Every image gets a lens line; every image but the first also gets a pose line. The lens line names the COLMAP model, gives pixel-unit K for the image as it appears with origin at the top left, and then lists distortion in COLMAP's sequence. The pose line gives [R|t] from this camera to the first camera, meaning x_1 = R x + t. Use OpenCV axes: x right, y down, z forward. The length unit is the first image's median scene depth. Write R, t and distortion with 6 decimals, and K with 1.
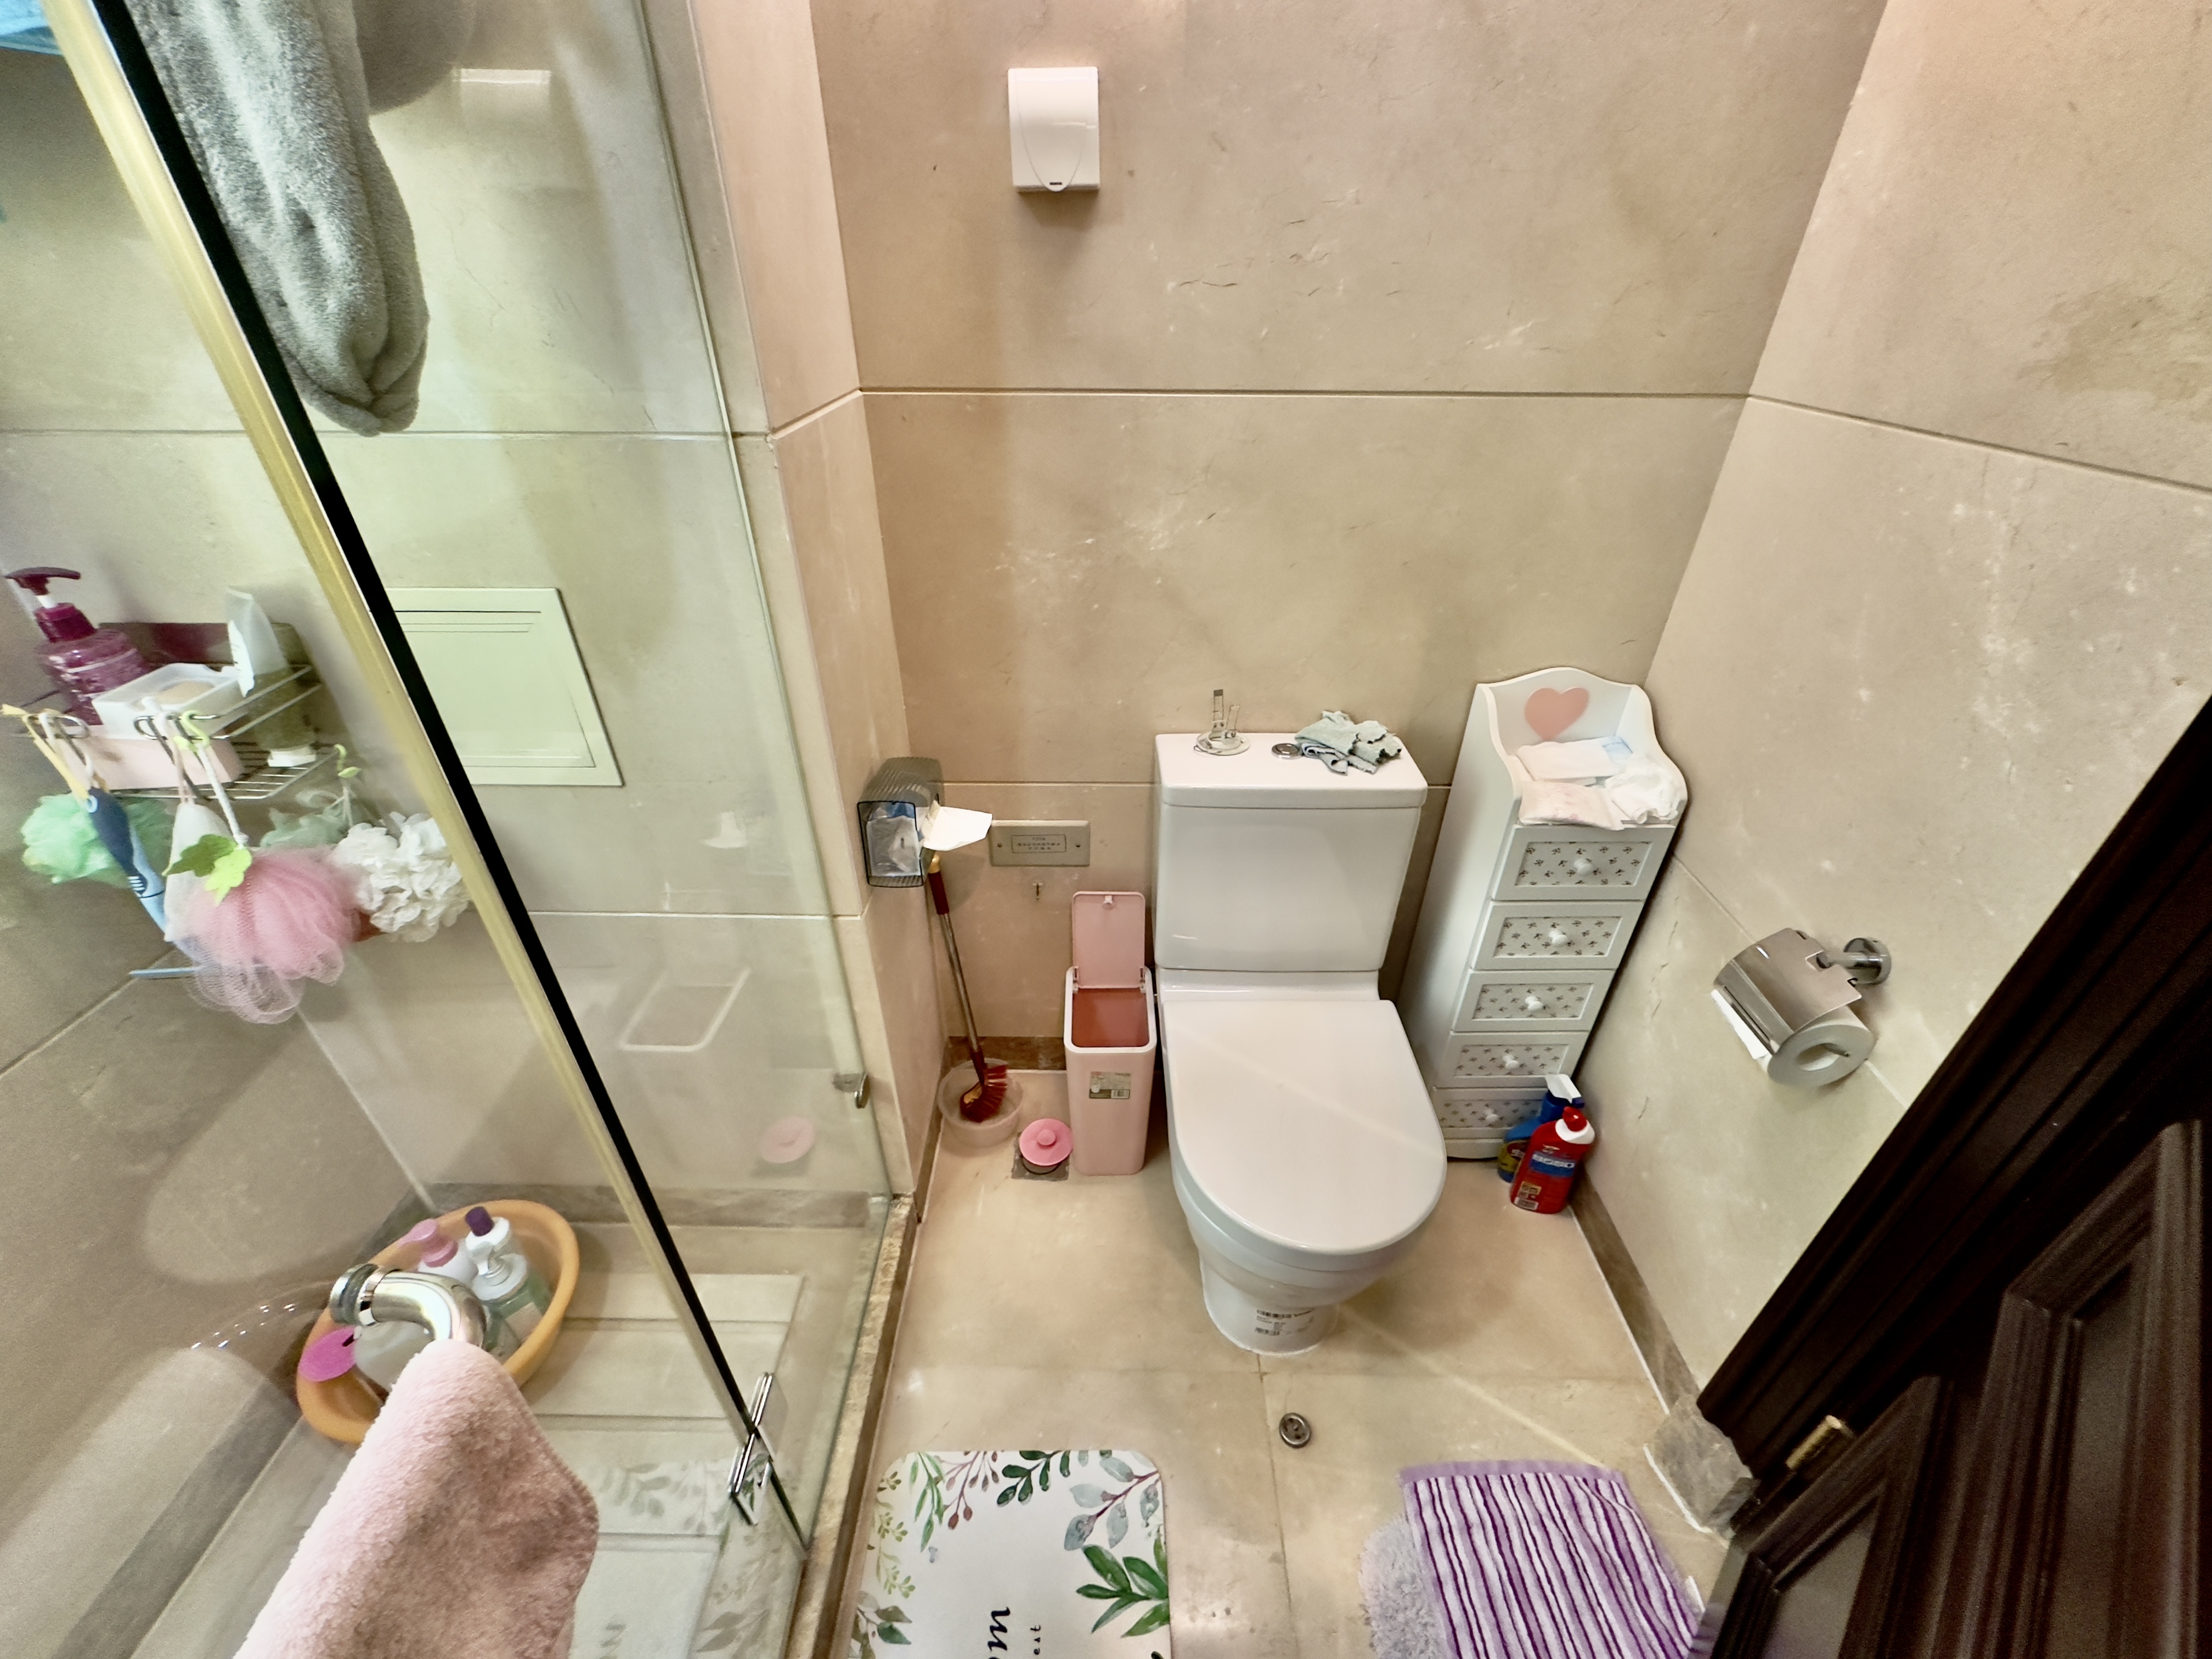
lens RADIAL K [[884.3, 0, 1100.3], [0, 884.3, 830.1], [0, 0, 1]] dist [-0.000803, -0.000006]
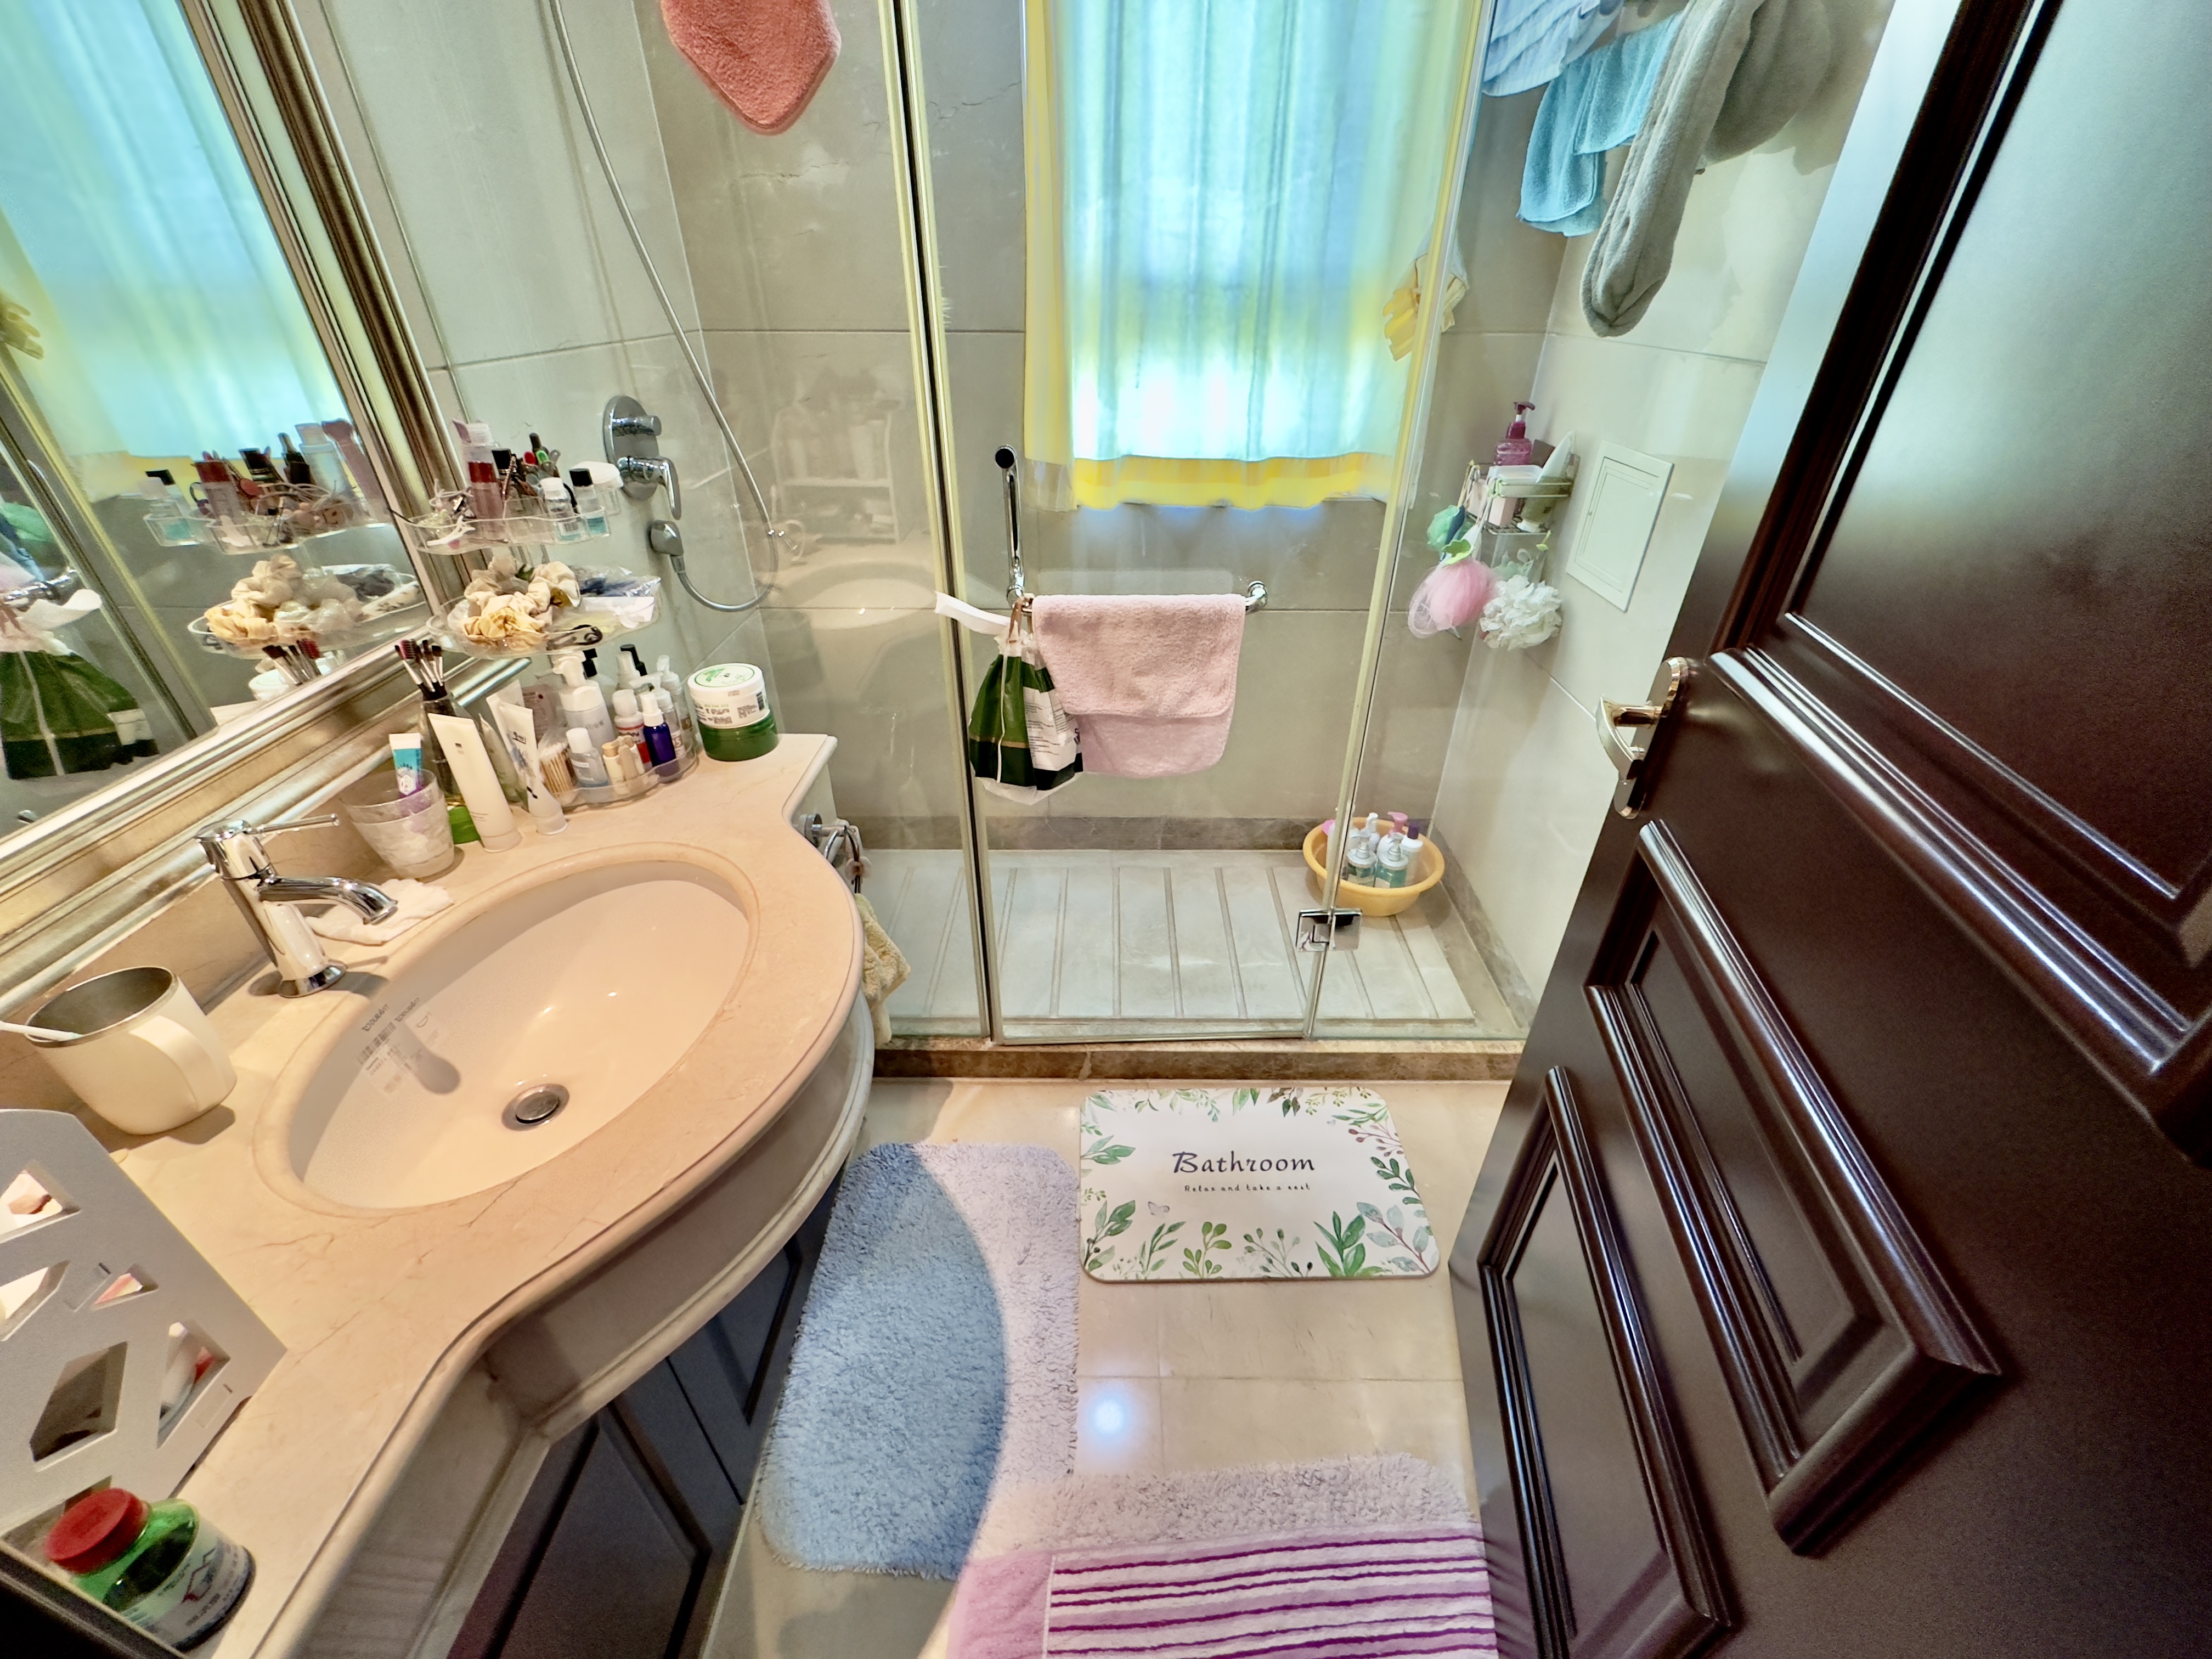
lens RADIAL K [[884.3, 0, 1105.4], [0, 884.3, 830.0], [0, 0, 1]] dist [-0.000803, -0.000006]
pose [[0.006431, 0.533103, -0.846026, 0.795953], [-0.545449, 0.710970, 0.443855, 0.023945], [0.838119, 0.458610, 0.295352, 0.024457]]
